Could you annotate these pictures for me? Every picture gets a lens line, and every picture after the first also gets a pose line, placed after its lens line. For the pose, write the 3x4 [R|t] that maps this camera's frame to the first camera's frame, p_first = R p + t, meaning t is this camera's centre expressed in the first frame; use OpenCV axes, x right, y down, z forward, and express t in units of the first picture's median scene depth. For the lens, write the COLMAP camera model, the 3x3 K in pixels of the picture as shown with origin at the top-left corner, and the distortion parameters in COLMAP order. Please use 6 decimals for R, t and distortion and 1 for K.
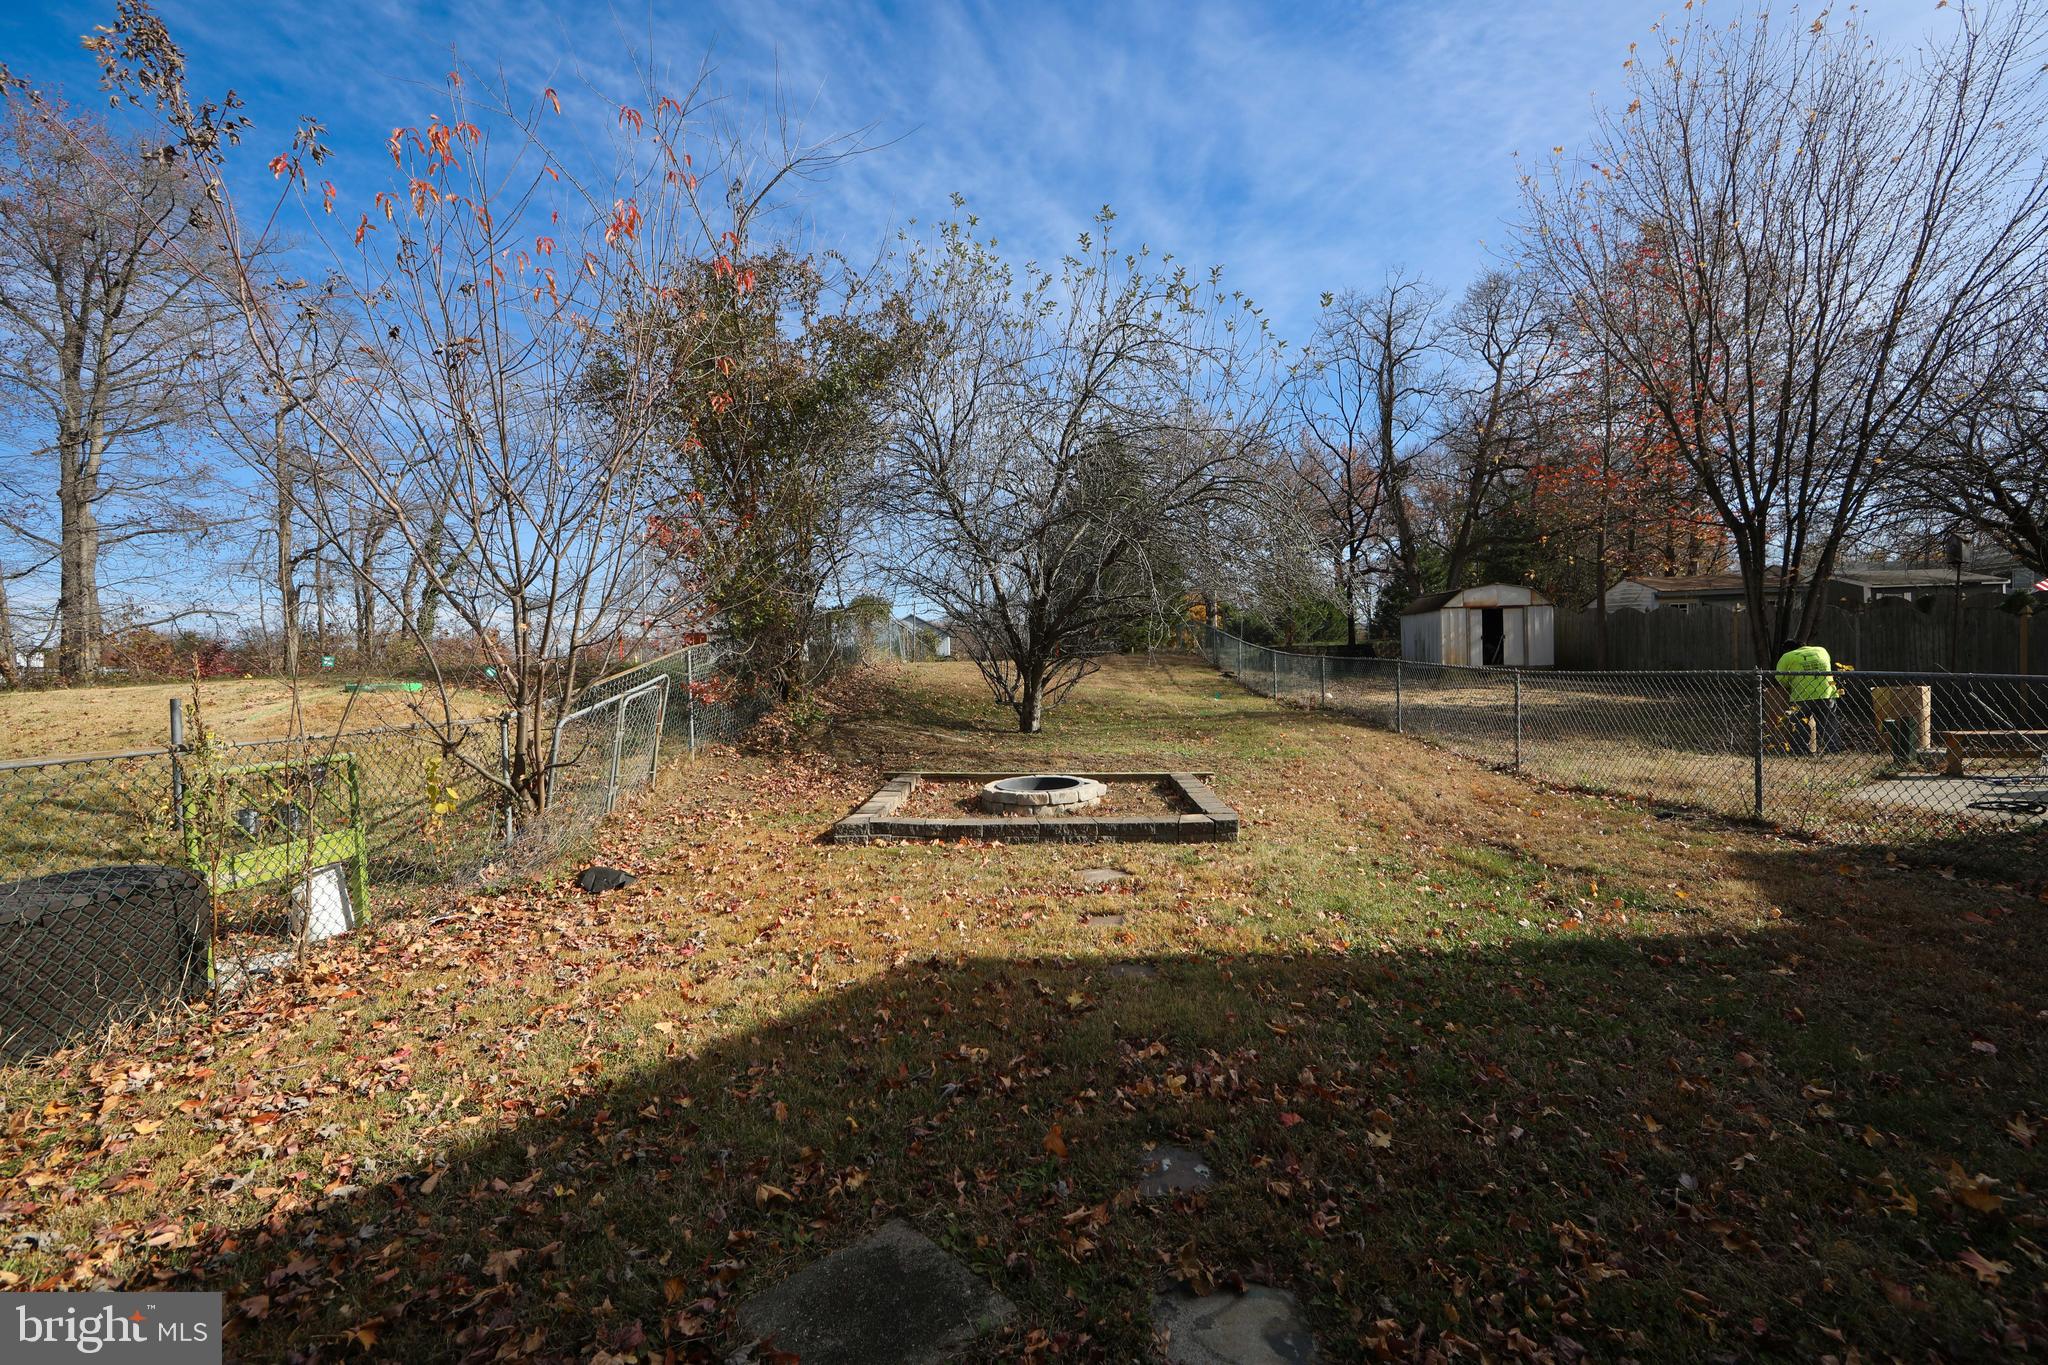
lens RADIAL K [[801.2, 0, 1028.3], [0, 801.2, 681.4], [0, 0, 1]] dist [-0.003846, 0.000641]
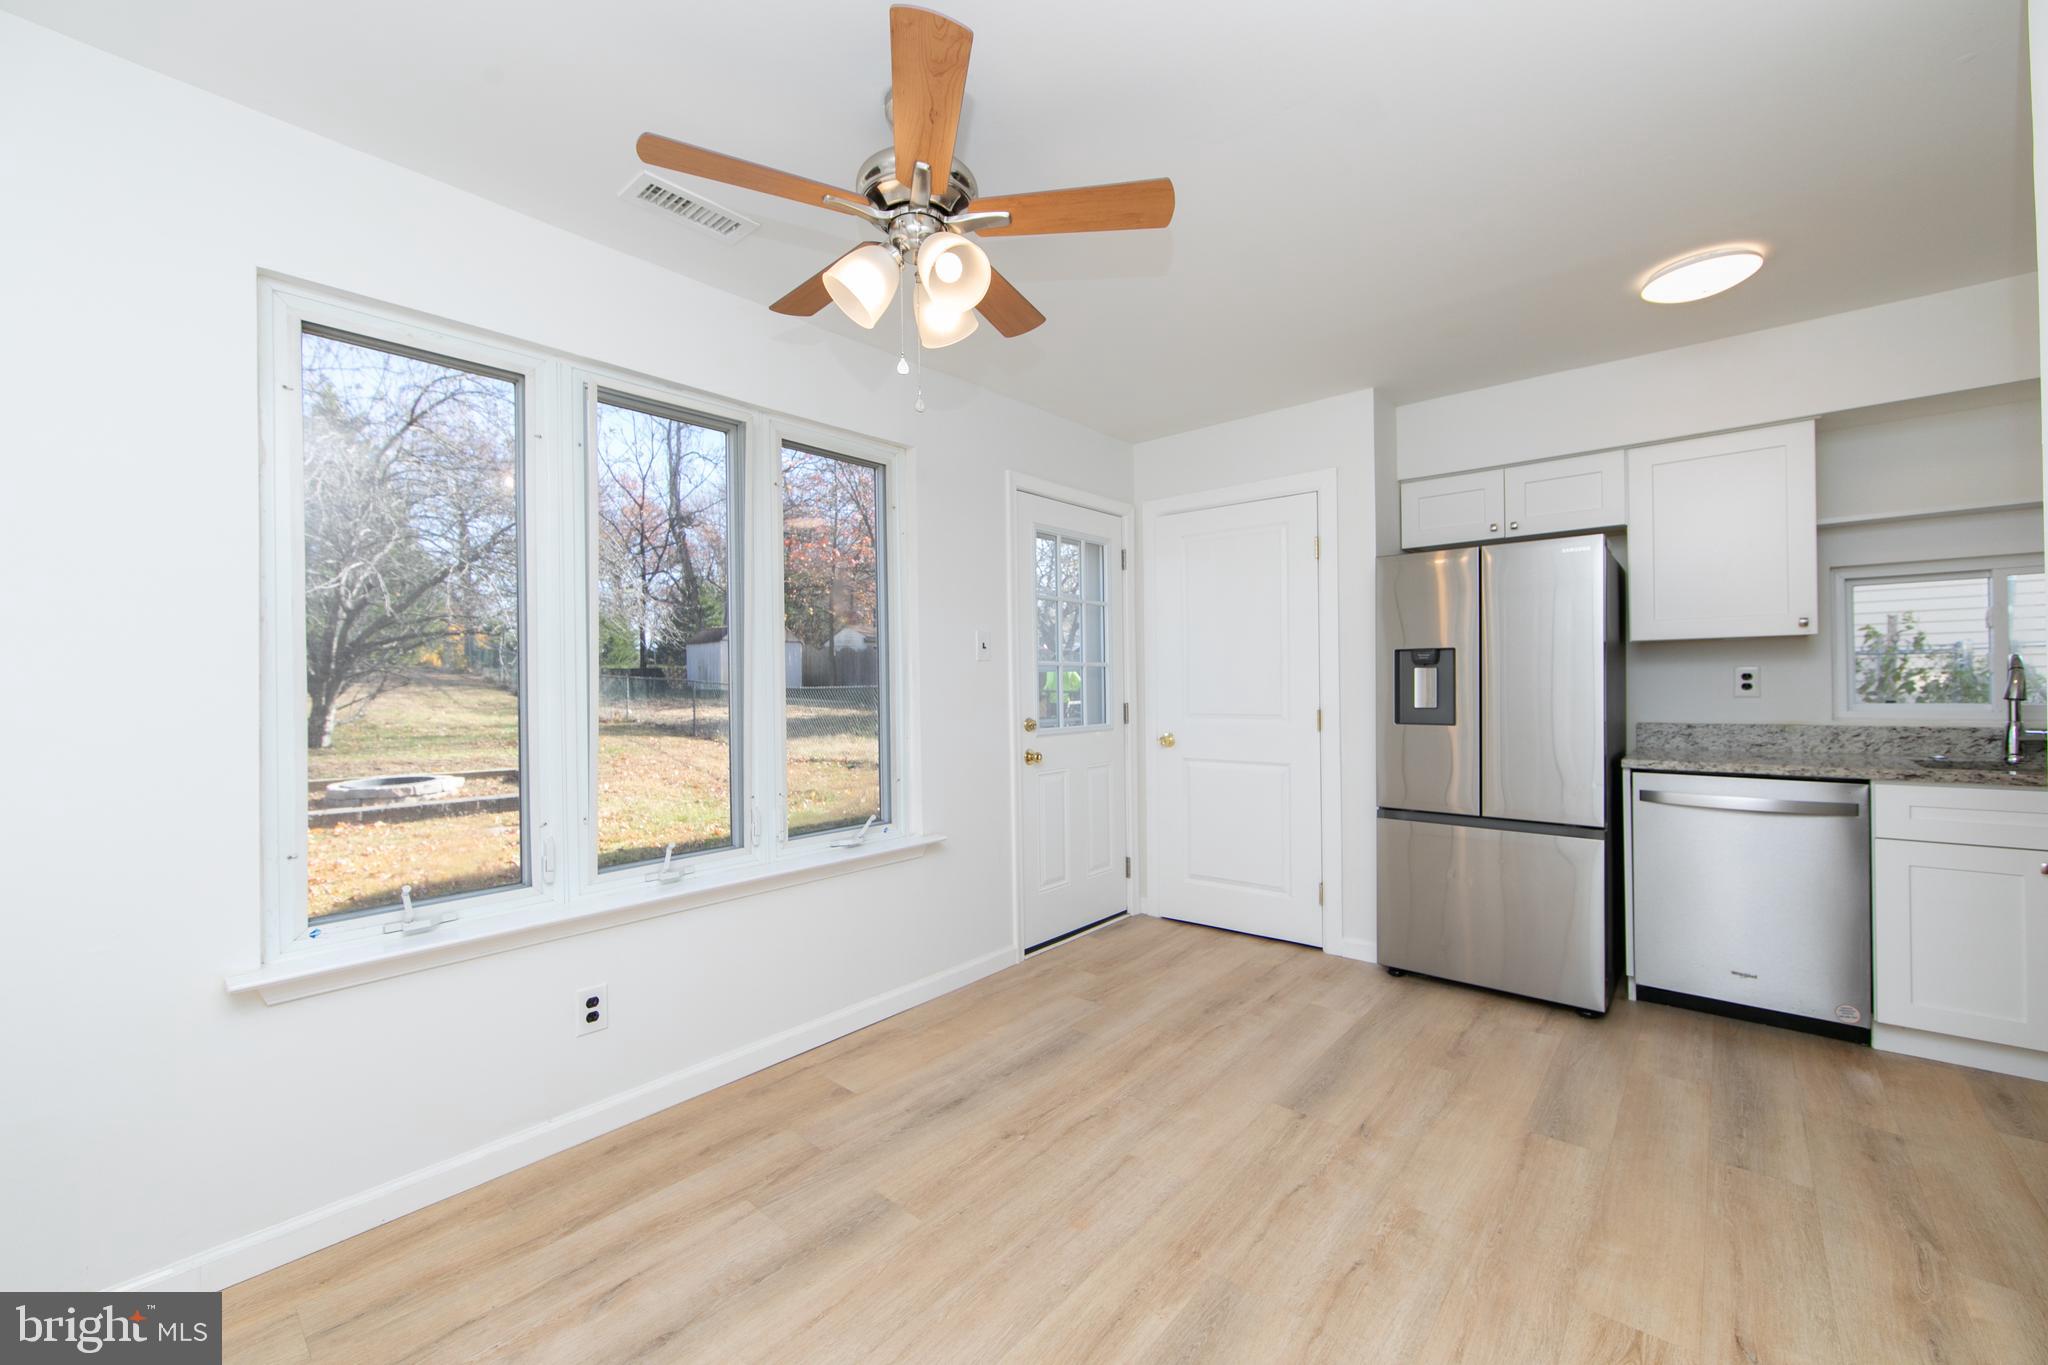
lens RADIAL K [[801.2, 0, 1028.3], [0, 801.2, 681.4], [0, 0, 1]] dist [-0.003846, 0.000641]
pose [[0.657800, 0.016269, 0.753017, -0.160163], [0.009187, 0.999519, -0.029619, 0.019700], [-0.753136, 0.026401, 0.657335, -0.262235]]
